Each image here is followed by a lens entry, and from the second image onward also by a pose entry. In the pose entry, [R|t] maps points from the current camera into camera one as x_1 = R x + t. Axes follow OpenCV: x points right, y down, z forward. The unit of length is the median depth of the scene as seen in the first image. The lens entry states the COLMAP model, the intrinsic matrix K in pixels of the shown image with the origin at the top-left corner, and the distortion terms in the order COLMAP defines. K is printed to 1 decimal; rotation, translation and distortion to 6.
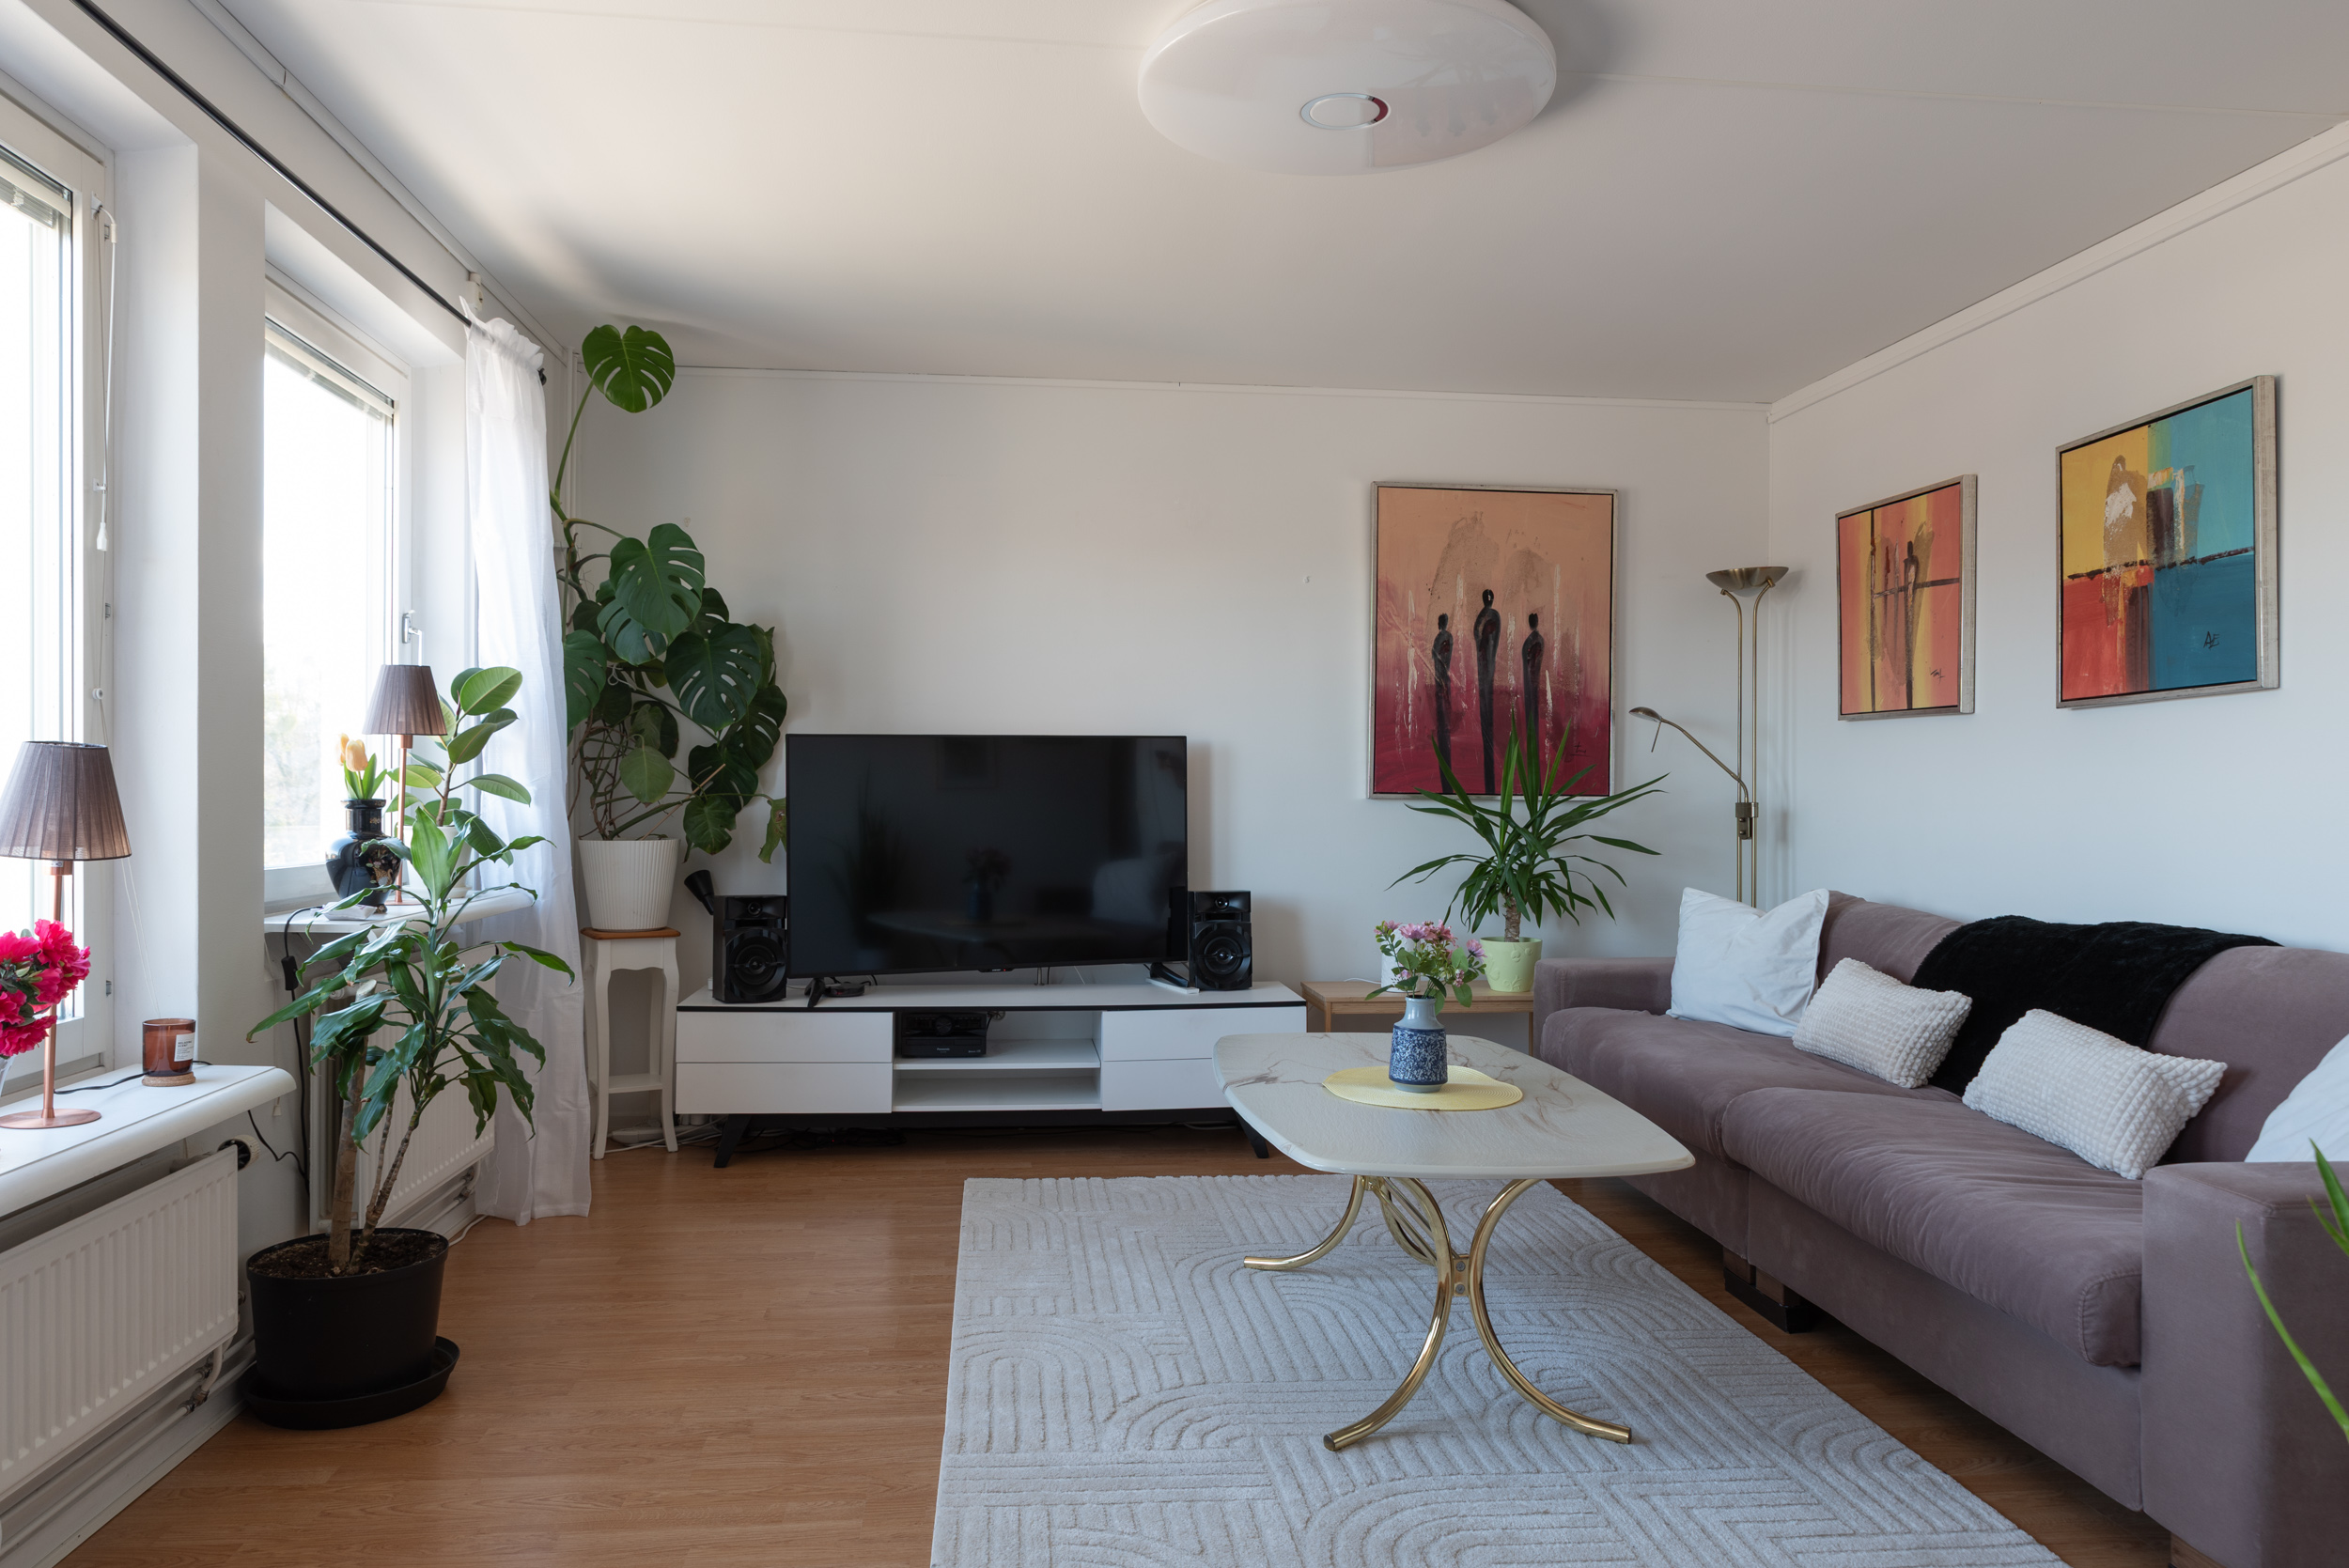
lens RADIAL K [[1588.1, 0, 1176.1], [0, 1588.1, 758.2], [0, 0, 1]] dist [0.023734, -0.005645]
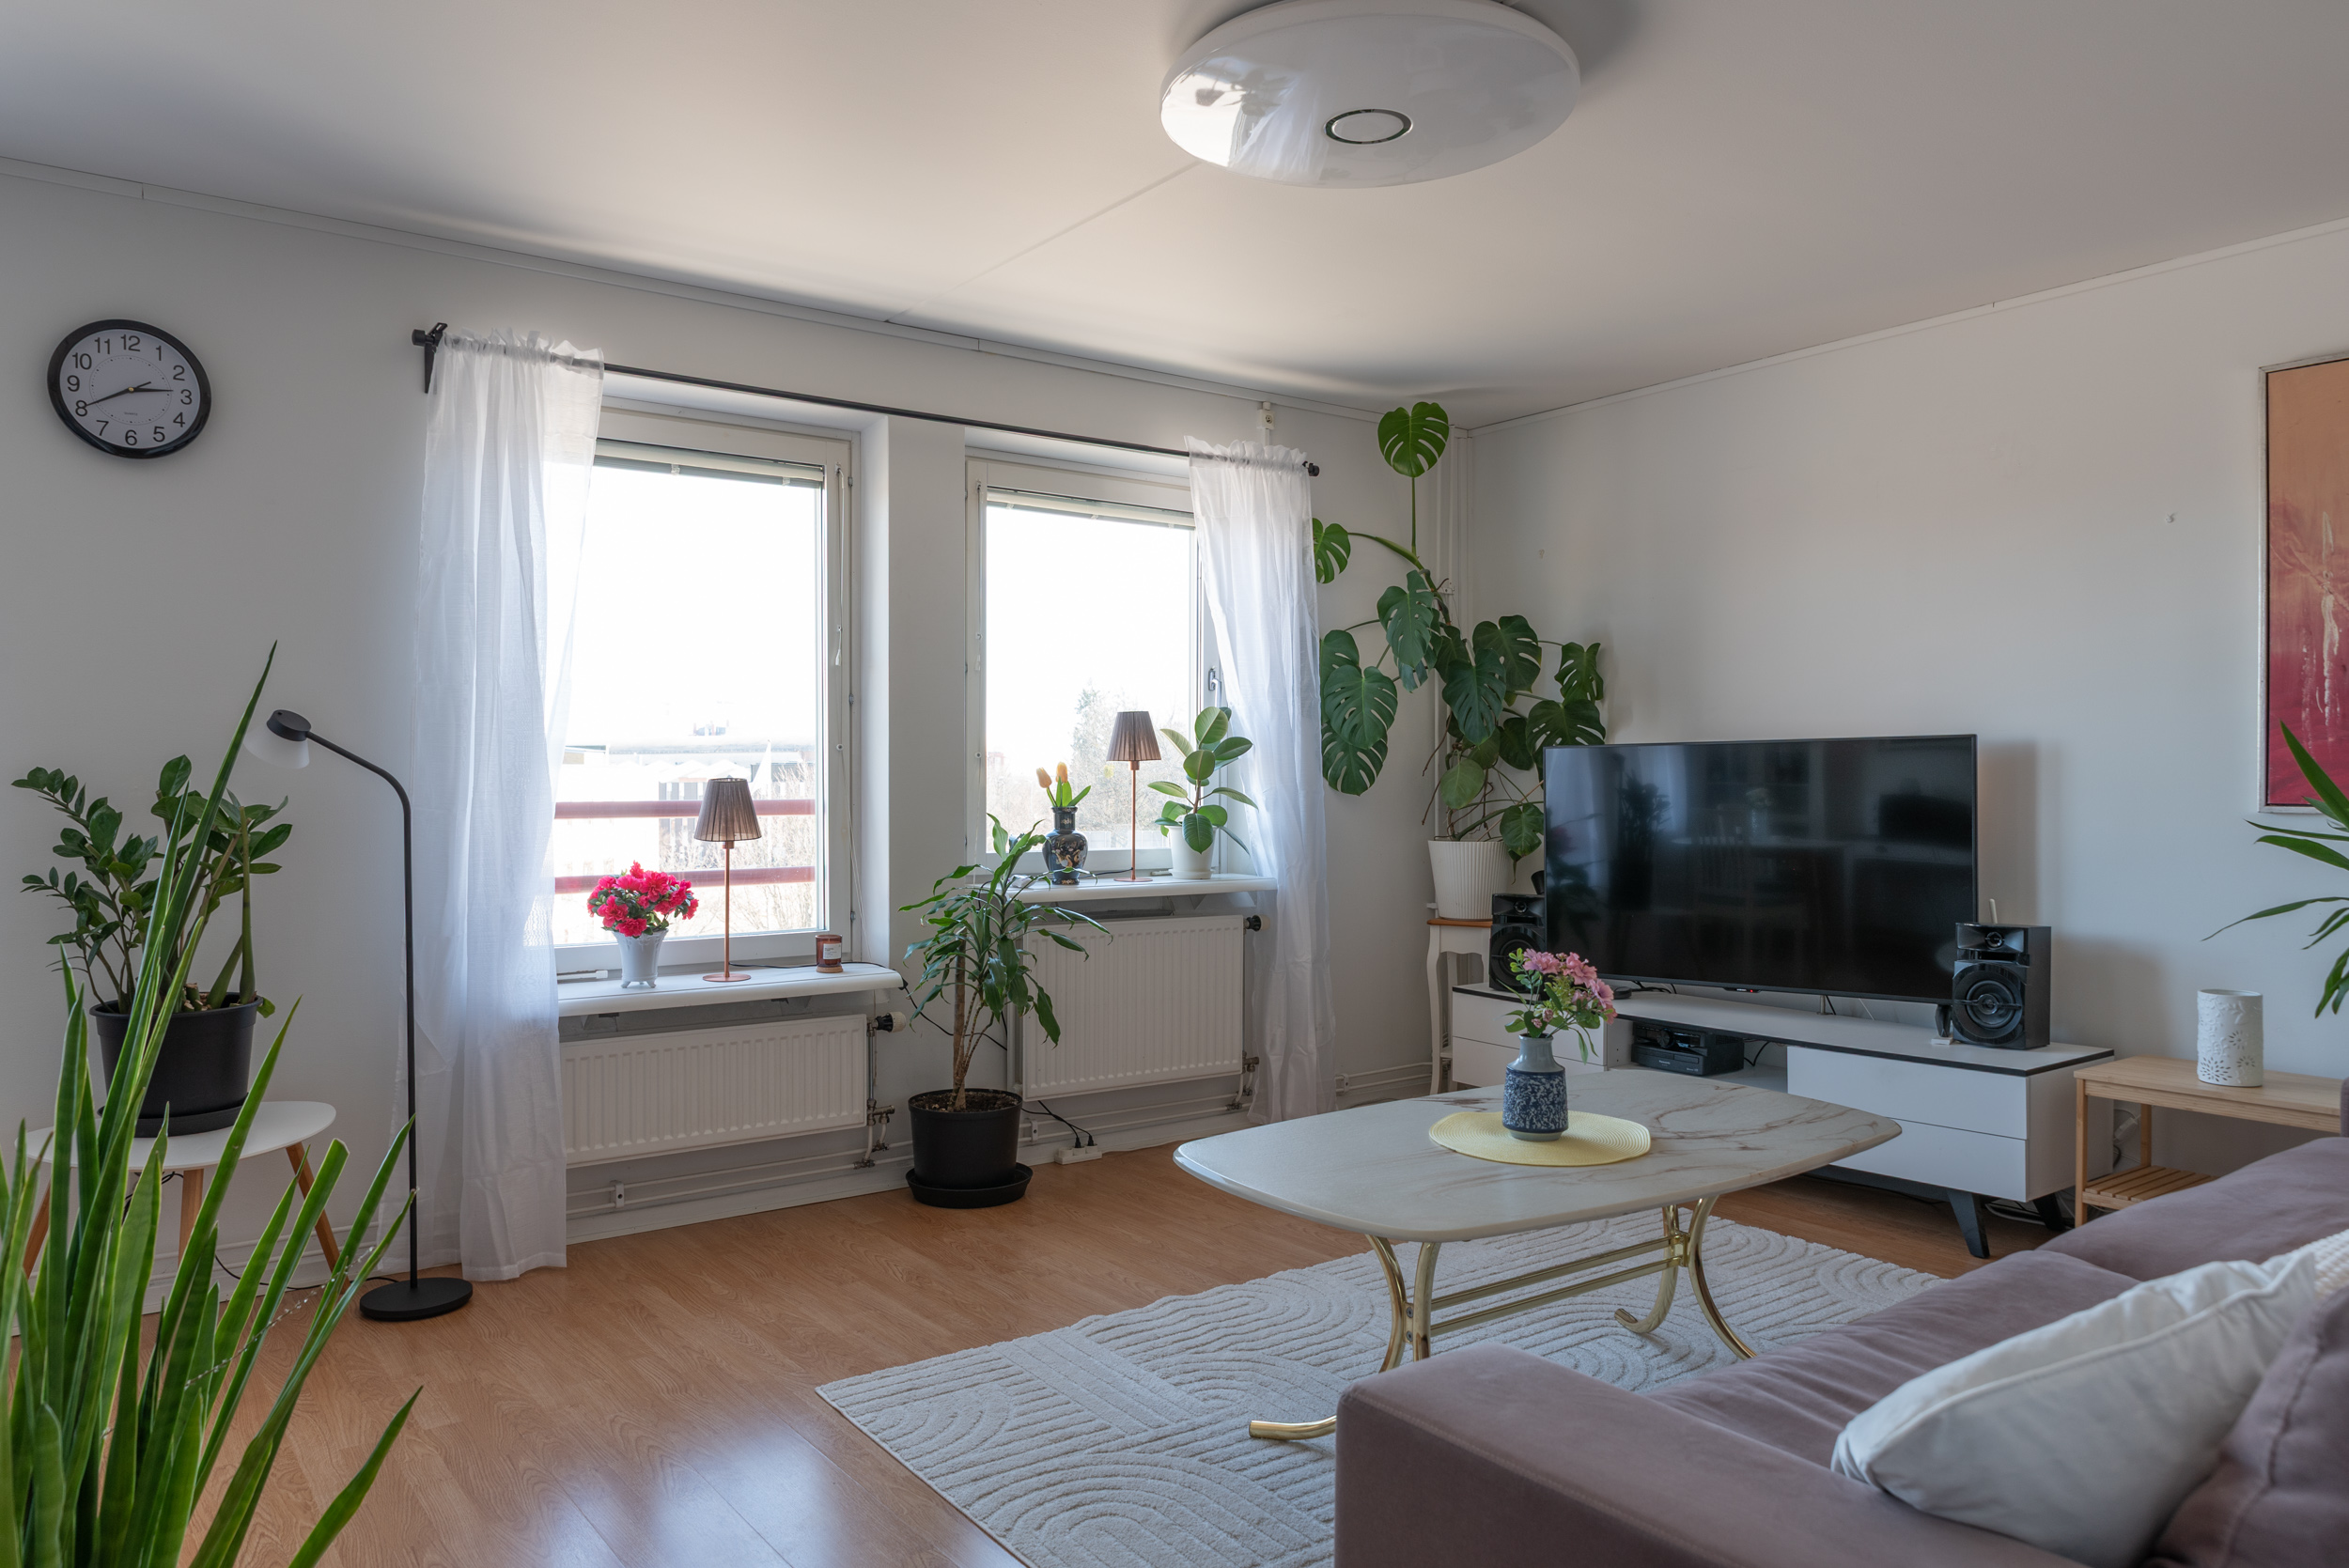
lens RADIAL K [[1588.1, 0, 1176.1], [0, 1588.1, 758.2], [0, 0, 1]] dist [0.023734, -0.005645]
pose [[0.505209, -0.018422, -0.862801, 0.575104], [0.019038, 0.999767, -0.010199, -0.001228], [0.862787, -0.011273, 0.505441, 0.250827]]
